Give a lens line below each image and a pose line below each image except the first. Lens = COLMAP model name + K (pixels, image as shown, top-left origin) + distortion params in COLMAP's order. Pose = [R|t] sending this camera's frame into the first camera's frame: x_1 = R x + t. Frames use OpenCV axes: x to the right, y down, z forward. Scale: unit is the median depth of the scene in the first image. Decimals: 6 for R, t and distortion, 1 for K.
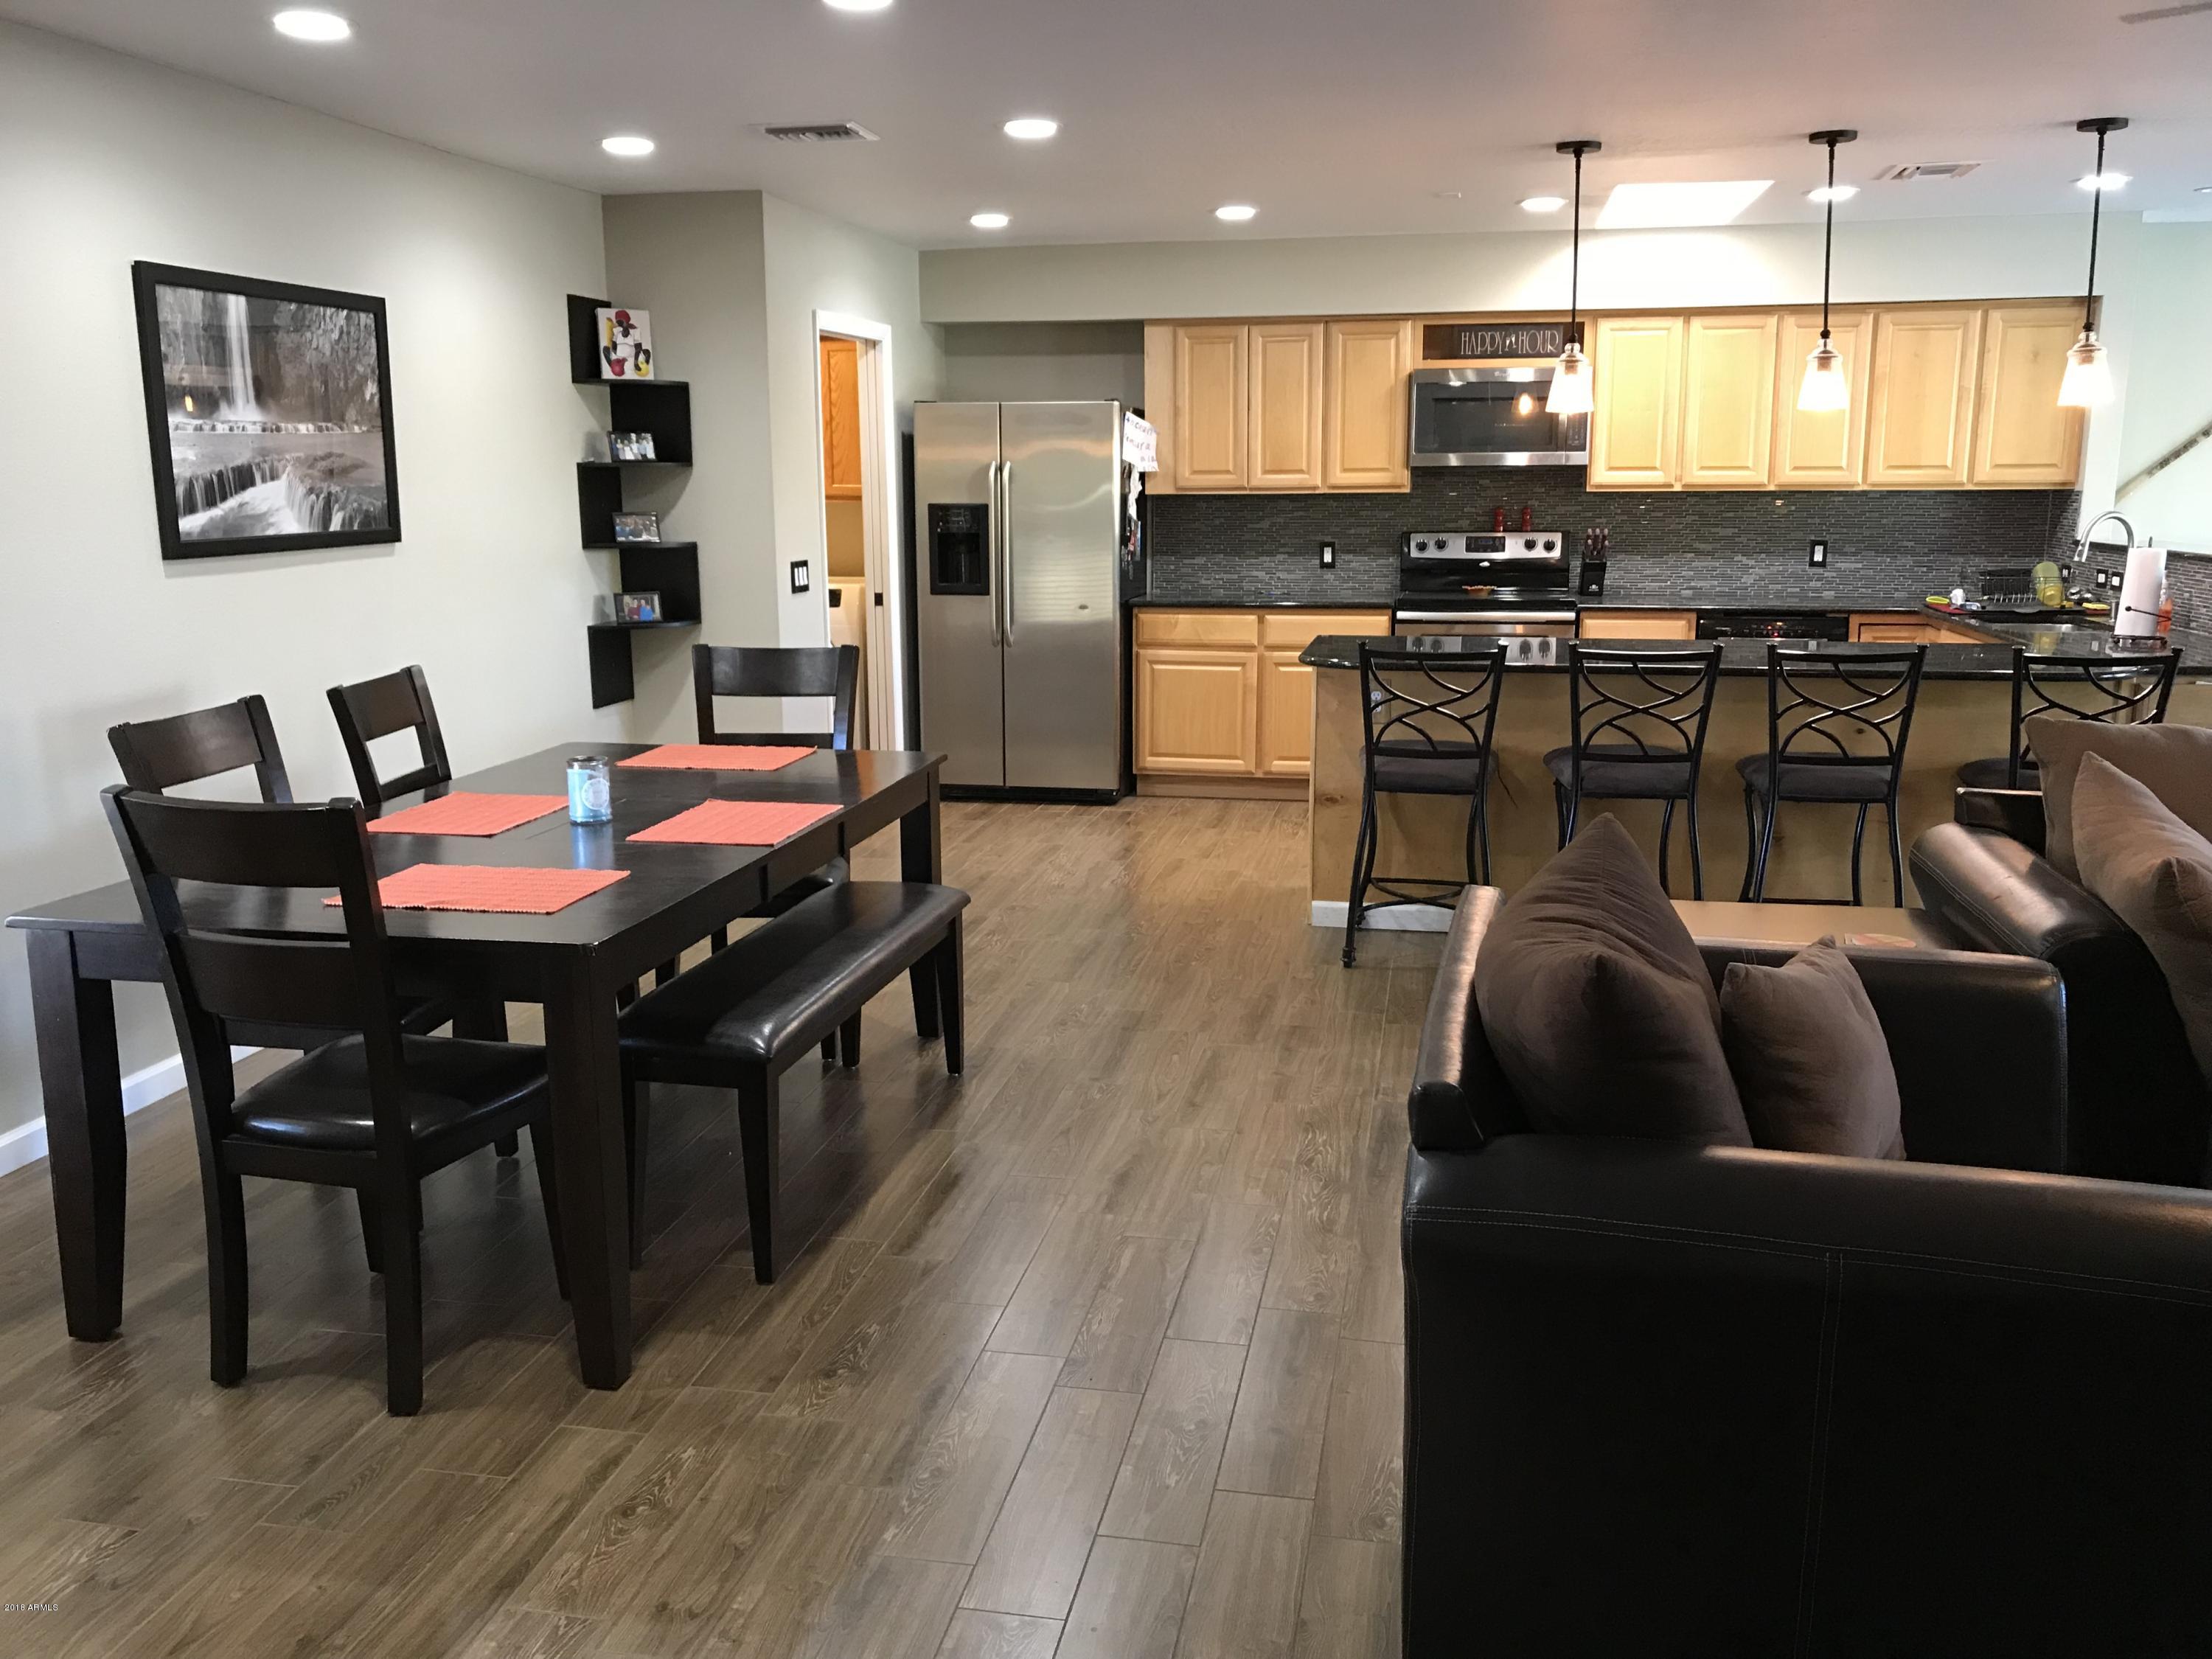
lens RADIAL K [[1819.5, 0, 1102.6], [0, 1819.5, 825.6], [0, 0, 1]] dist [0.034686, -0.048646]
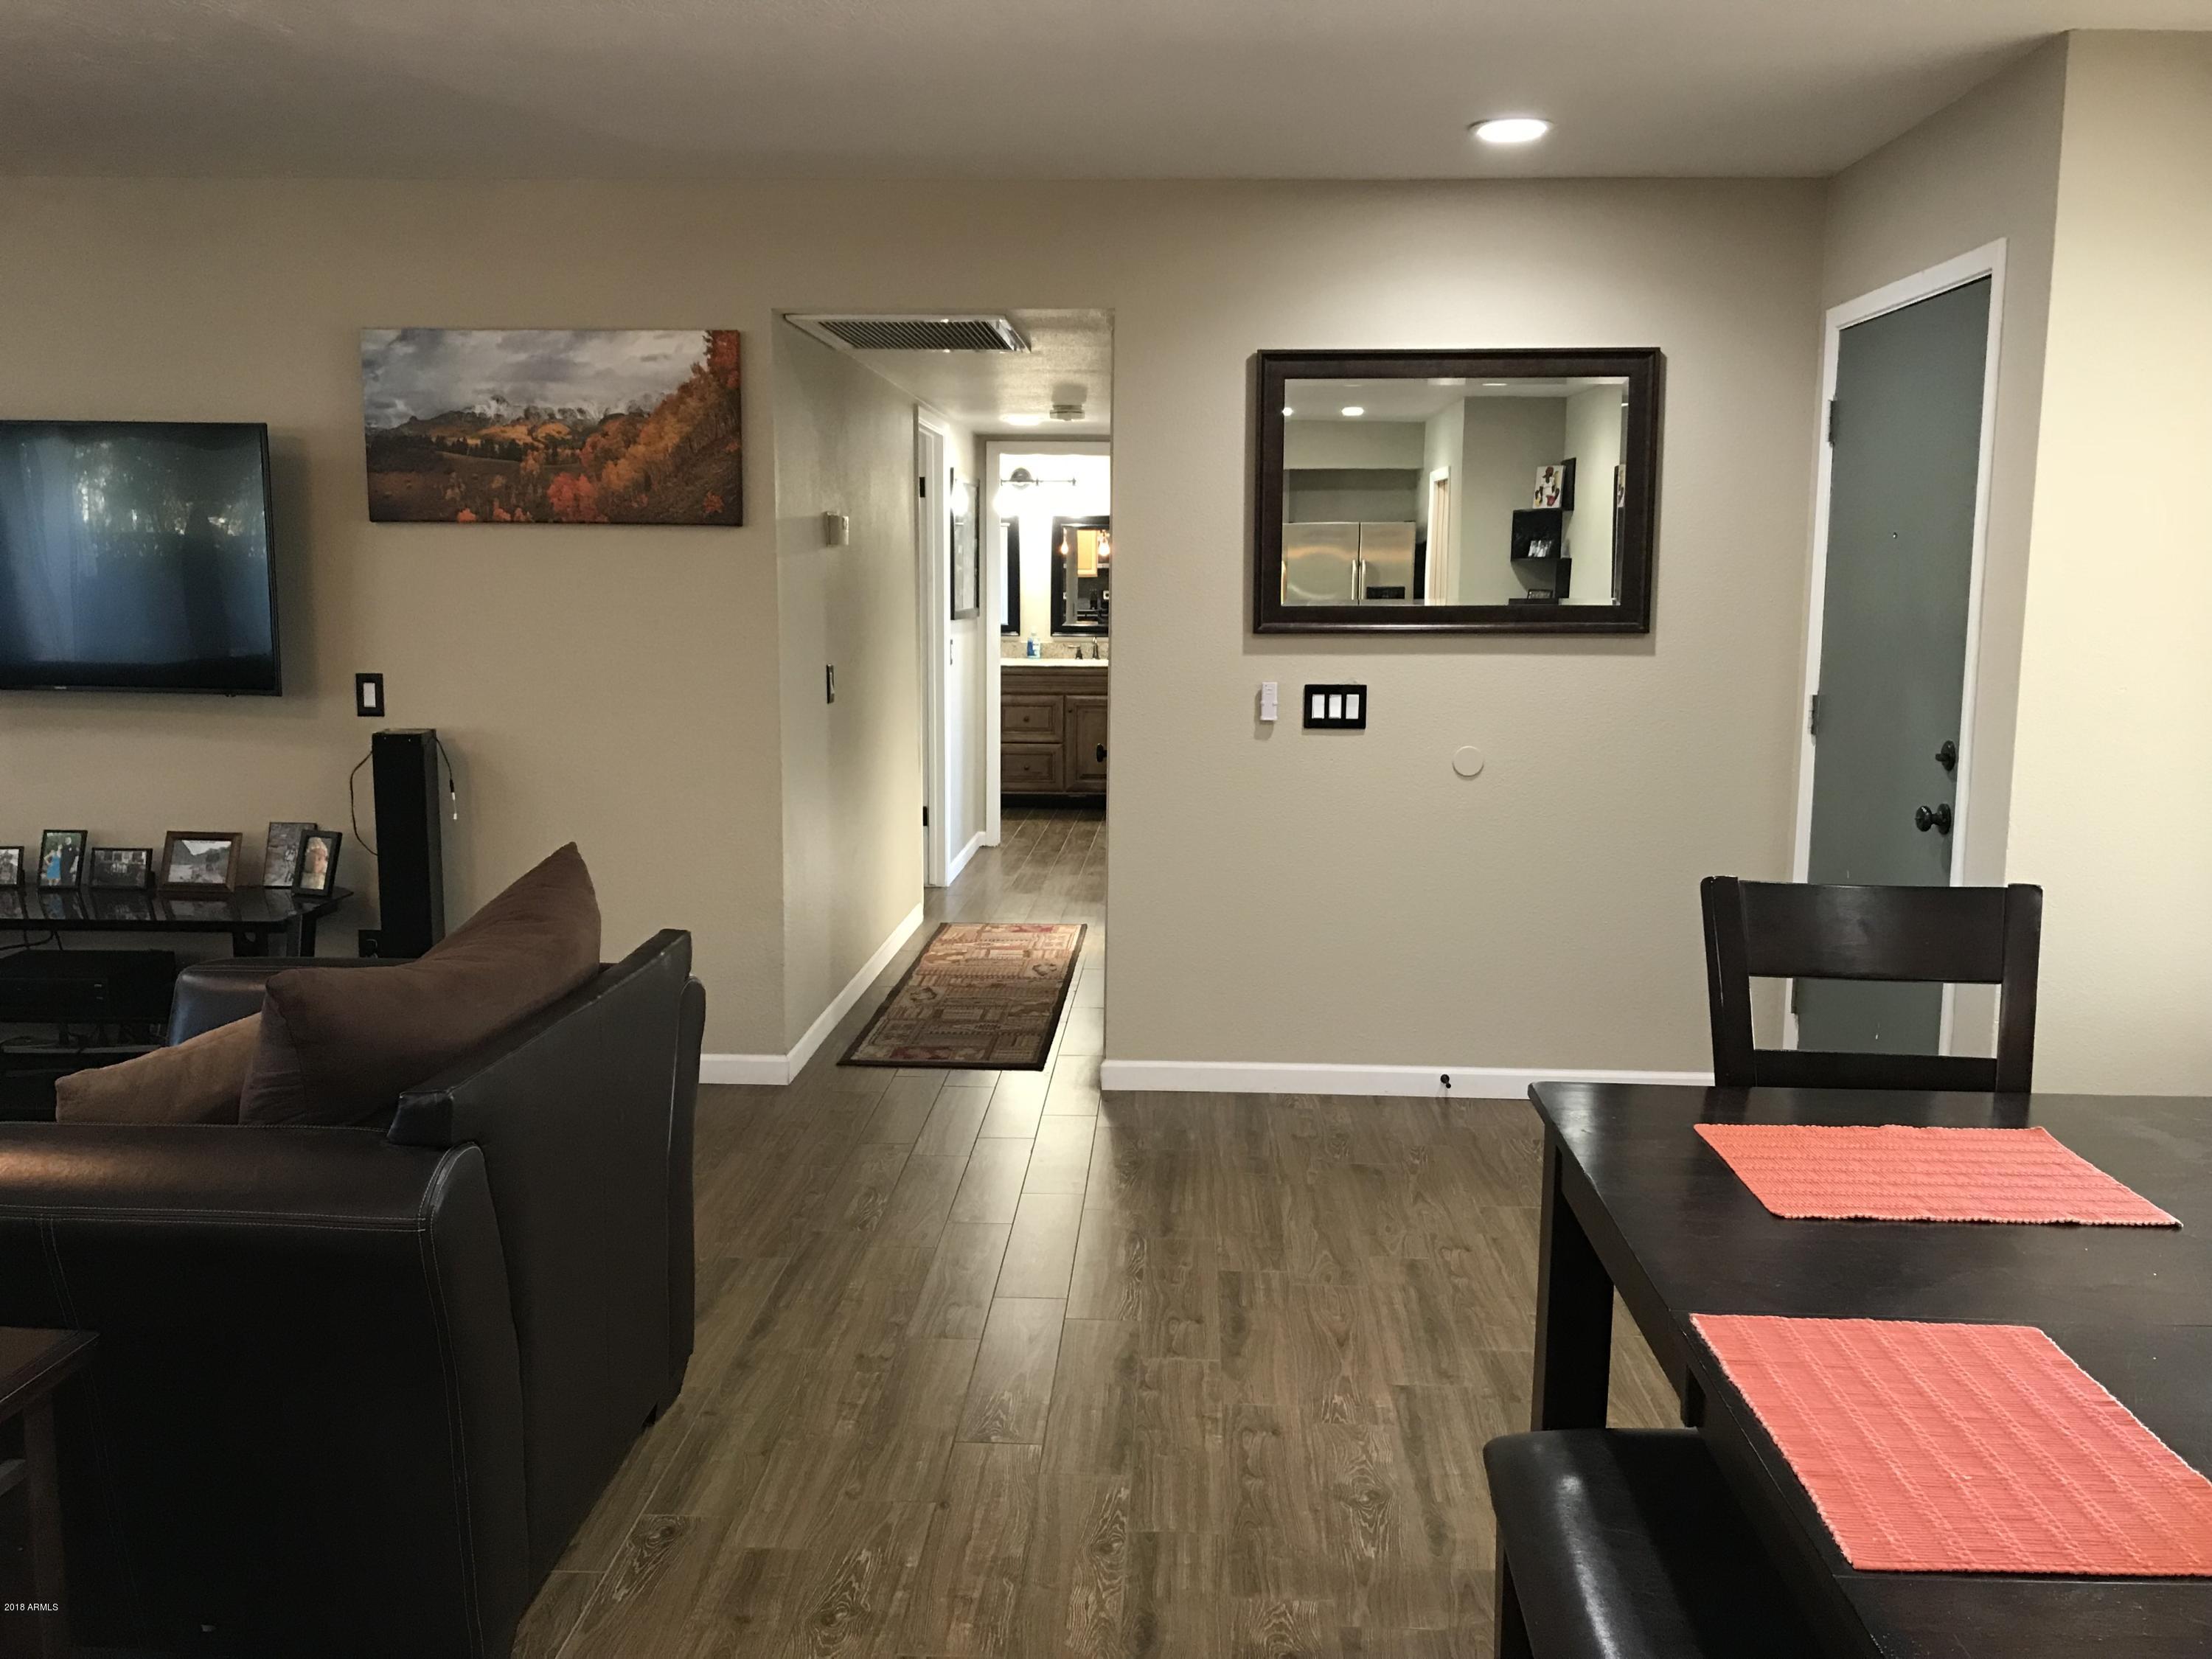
lens RADIAL K [[1819.5, 0, 1112.4], [0, 1819.5, 831.7], [0, 0, 1]] dist [0.034686, -0.048646]
pose [[-0.989013, 0.019190, -0.146579, 0.018478], [-0.030940, 0.942707, 0.332184, -0.146335], [0.144556, 0.333070, -0.931755, 0.778166]]
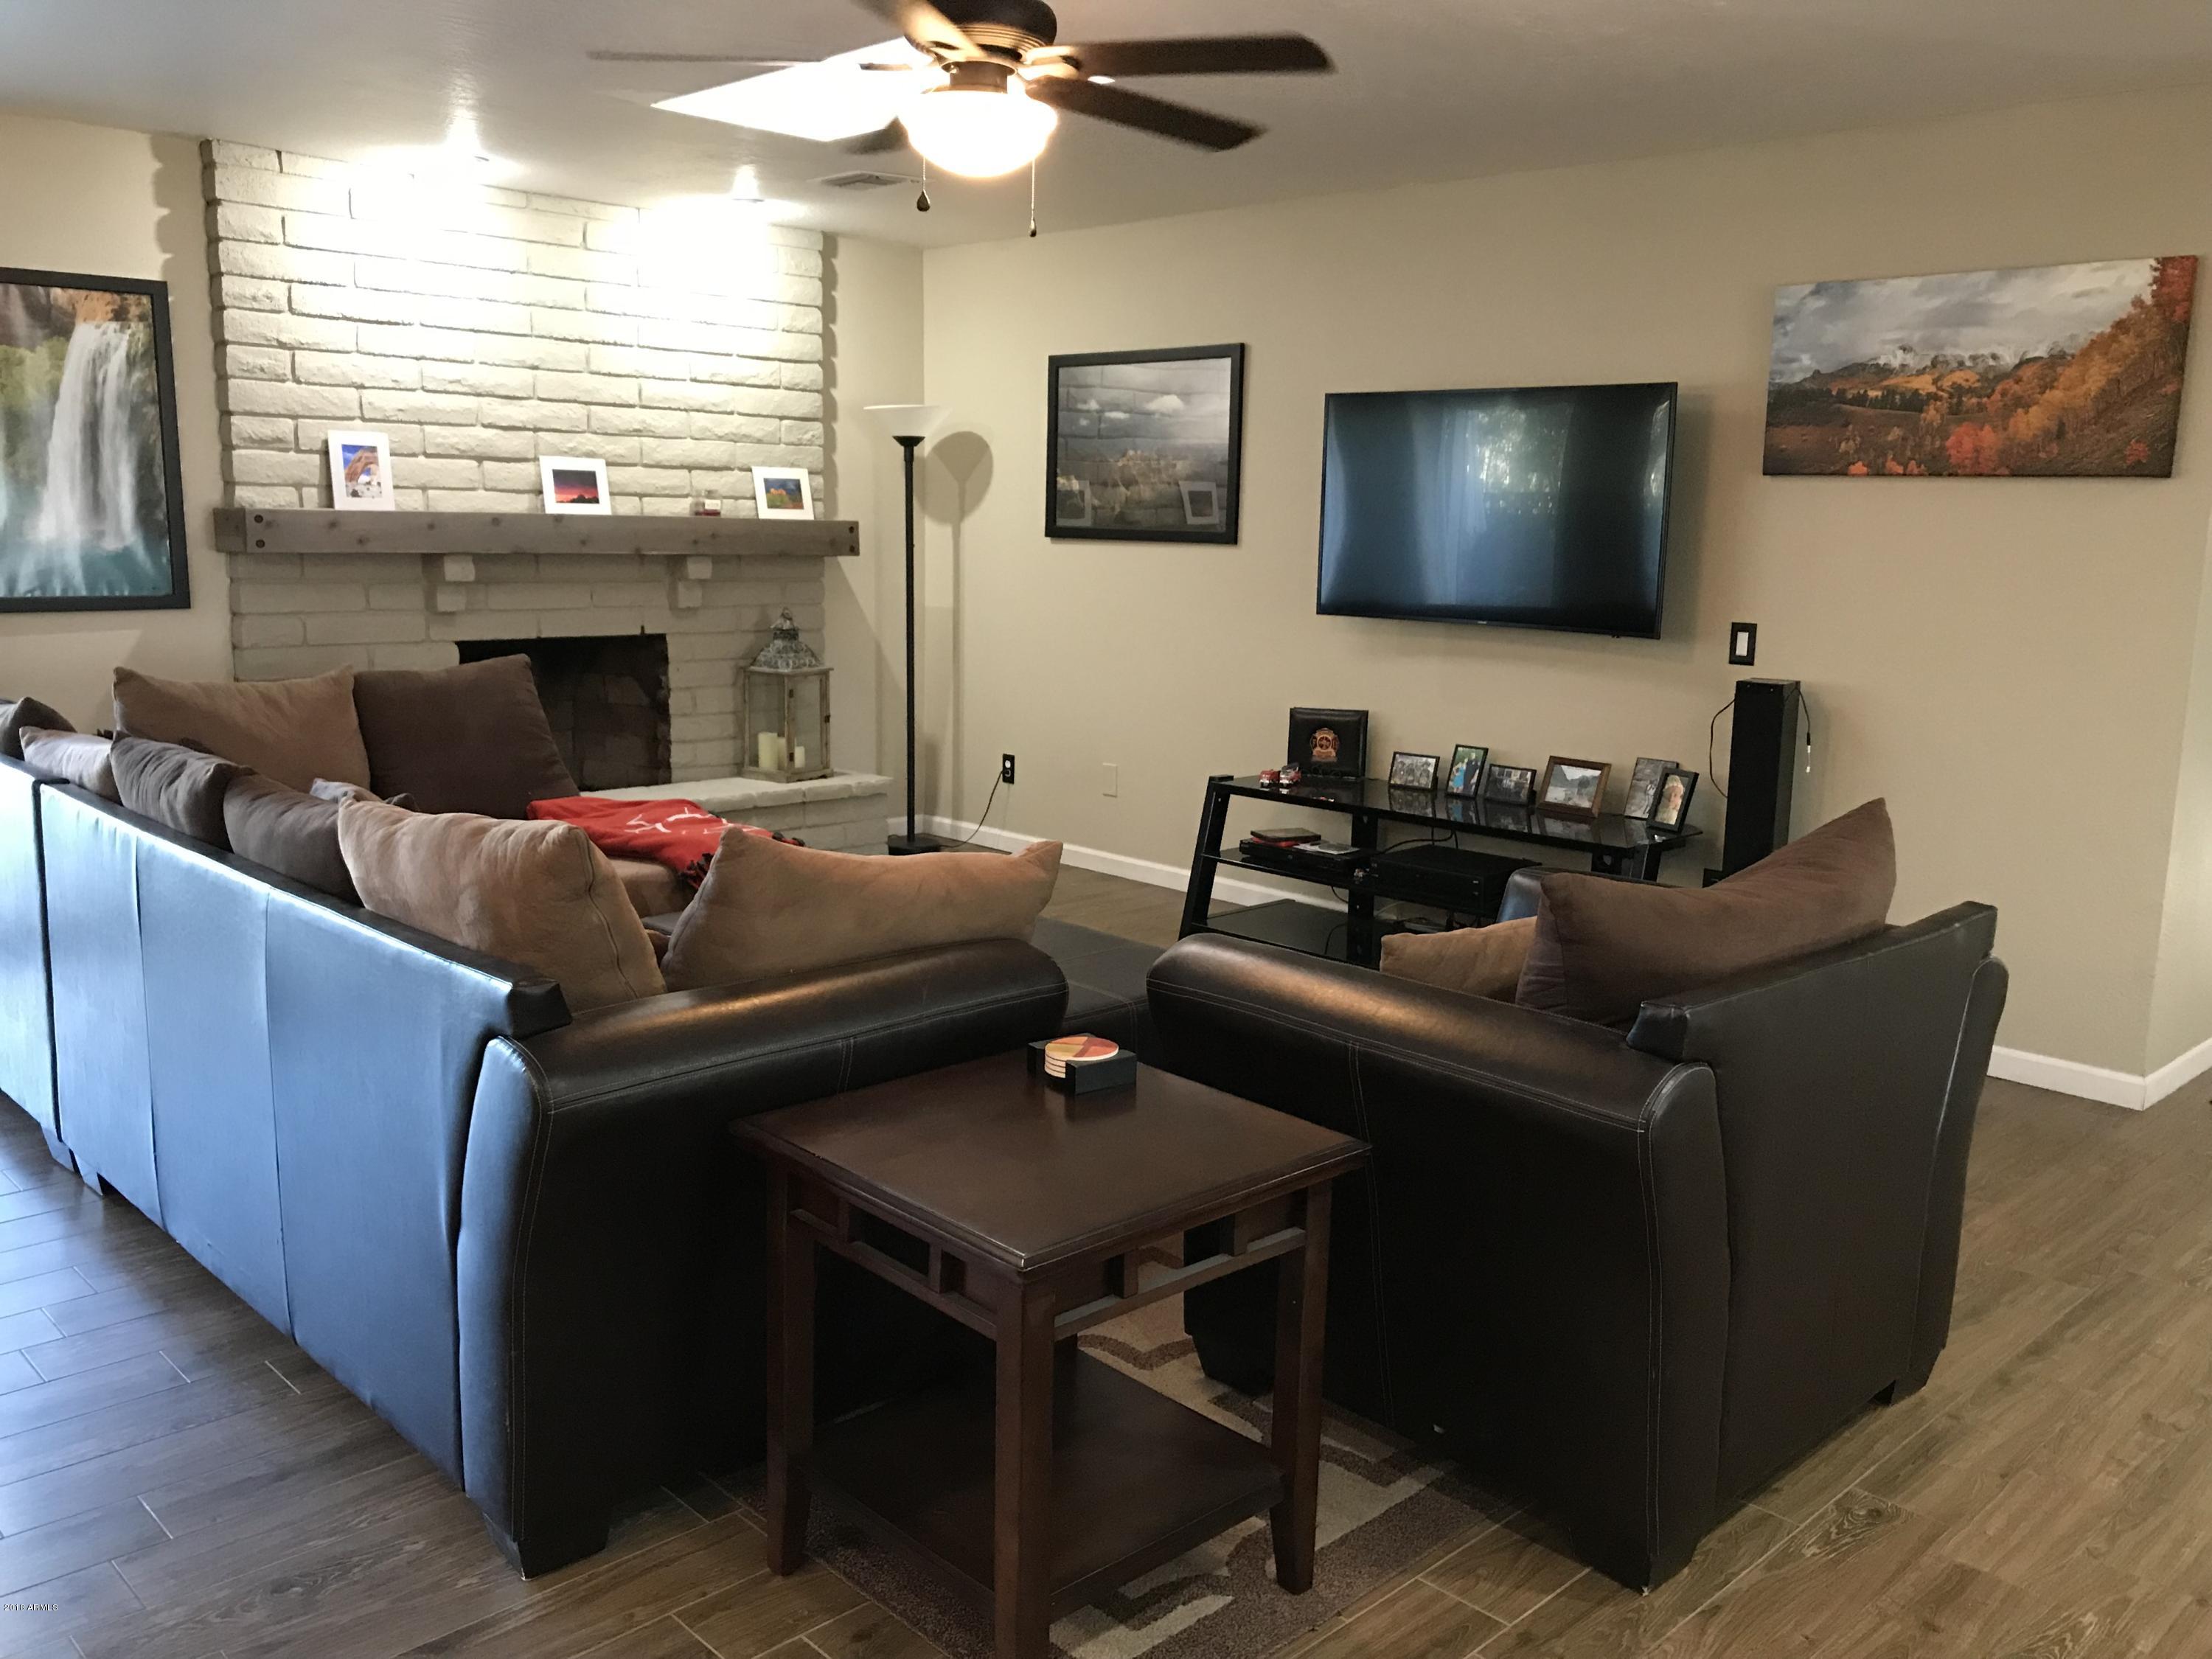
lens RADIAL K [[1819.5, 0, 1103.8], [0, 1819.5, 830.5], [0, 0, 1]] dist [0.034686, -0.048646]
pose [[-0.820848, -0.111143, 0.560229, -0.010511], [0.094792, 0.940769, 0.325527, -0.144362], [-0.563226, 0.320314, -0.761693, 0.785096]]
